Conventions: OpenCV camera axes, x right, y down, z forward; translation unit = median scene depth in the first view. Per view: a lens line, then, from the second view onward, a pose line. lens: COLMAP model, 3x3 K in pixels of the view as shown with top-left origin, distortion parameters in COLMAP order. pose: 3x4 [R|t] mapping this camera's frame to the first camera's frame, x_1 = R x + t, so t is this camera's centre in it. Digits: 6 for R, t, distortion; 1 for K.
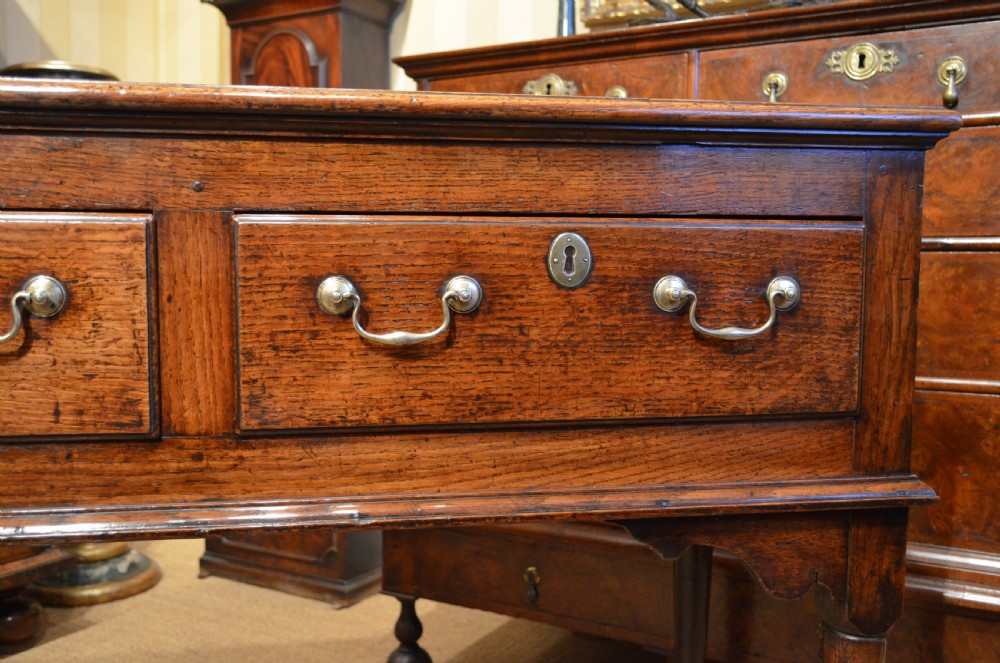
lens RADIAL K [[878.4, 0, 515.9], [0, 878.4, 329.6], [0, 0, 1]] dist [-0.019014, 0.004314]
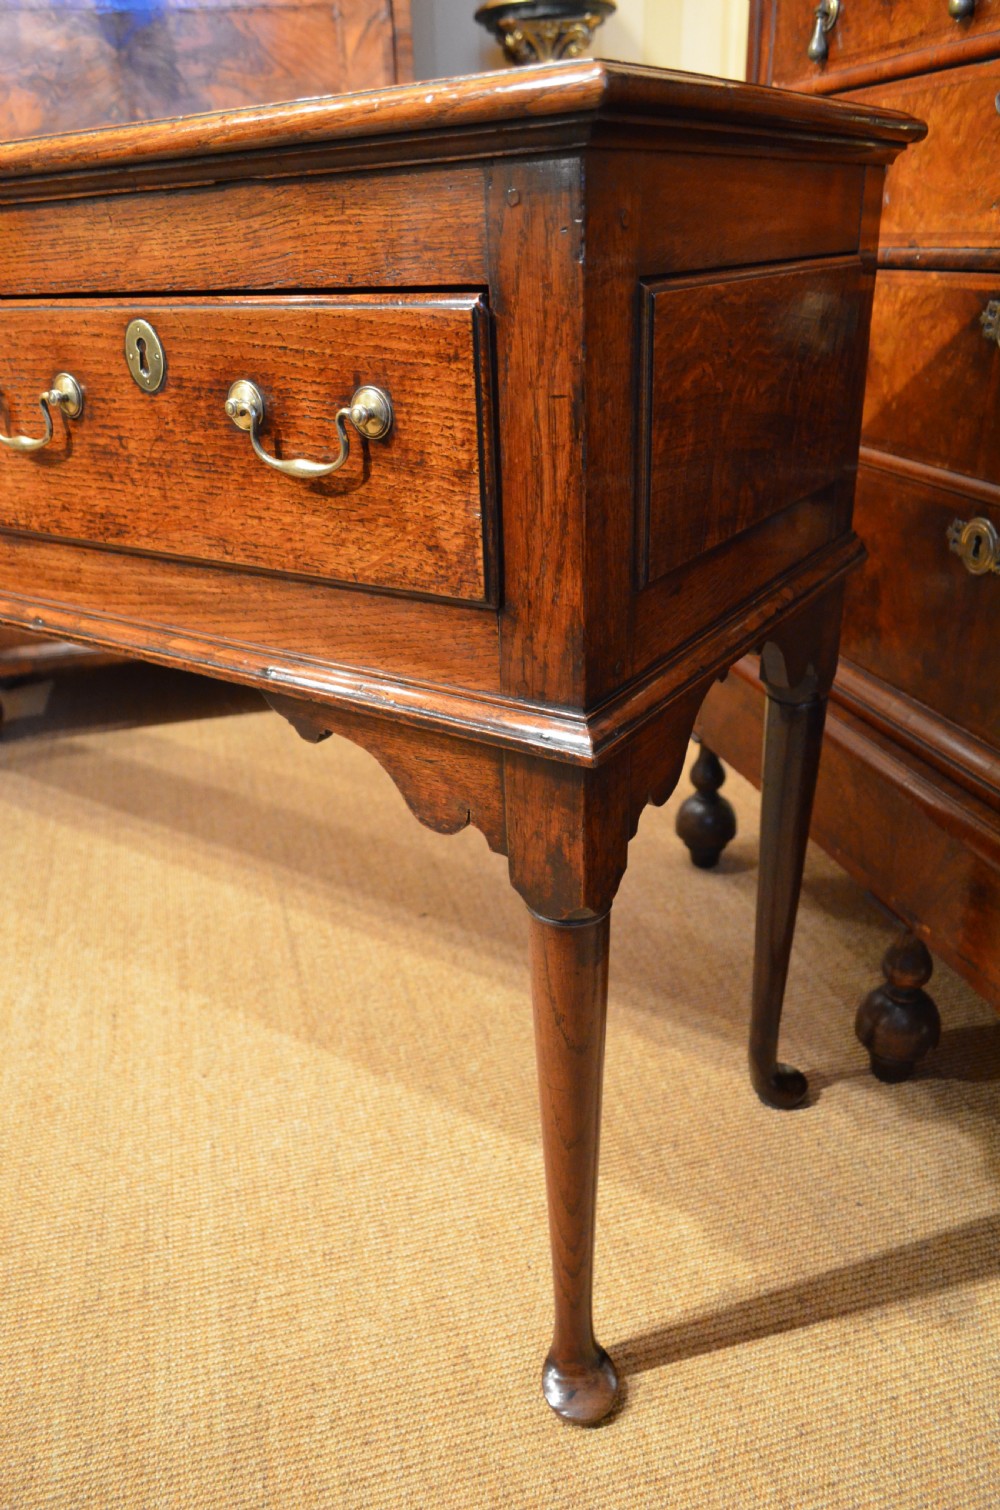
lens RADIAL K [[1152.4, 0, 491.2], [0, 1152.4, 765.4], [0, 0, 1]] dist [-0.009451, 0.001125]
pose [[0.724396, 0.260353, -0.638331, 1.050225], [-0.009396, 0.929587, 0.368483, -0.120814], [0.689320, -0.260929, 0.675835, 0.410823]]
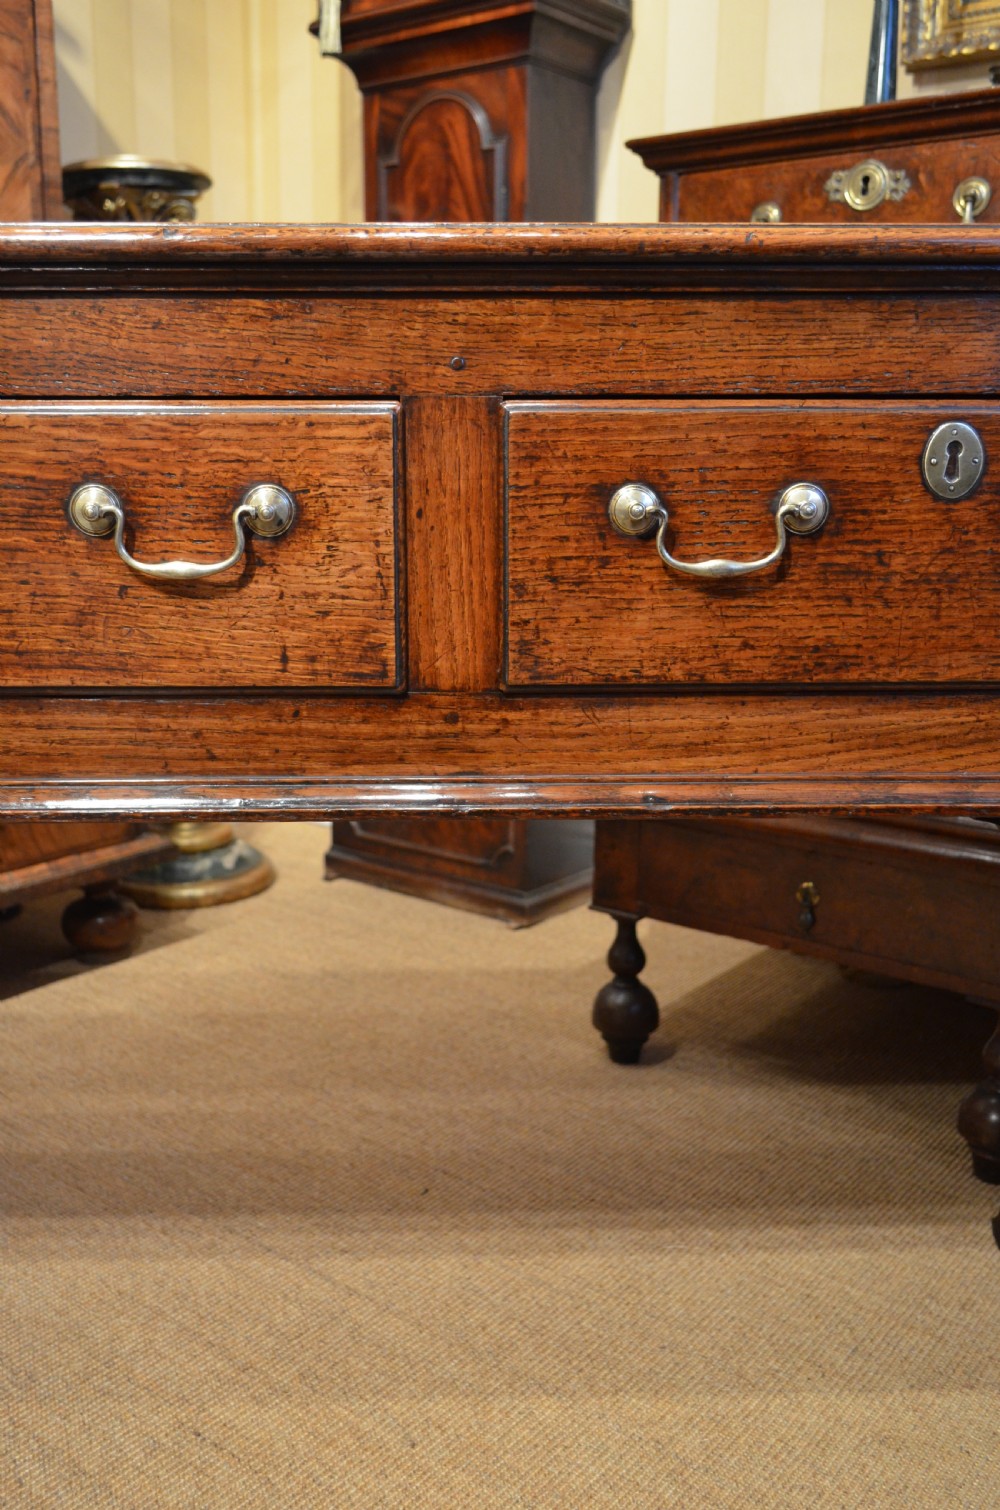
lens RADIAL K [[1326.3, 0, 503.2], [0, 1326.3, 735.1], [0, 0, 1]] dist [-0.019014, 0.004314]
pose [[0.989175, 0.028683, -0.143907, -0.140449], [-0.006862, 0.988679, 0.149889, -0.016690], [0.146577, -0.147279, 0.978174, -0.145576]]
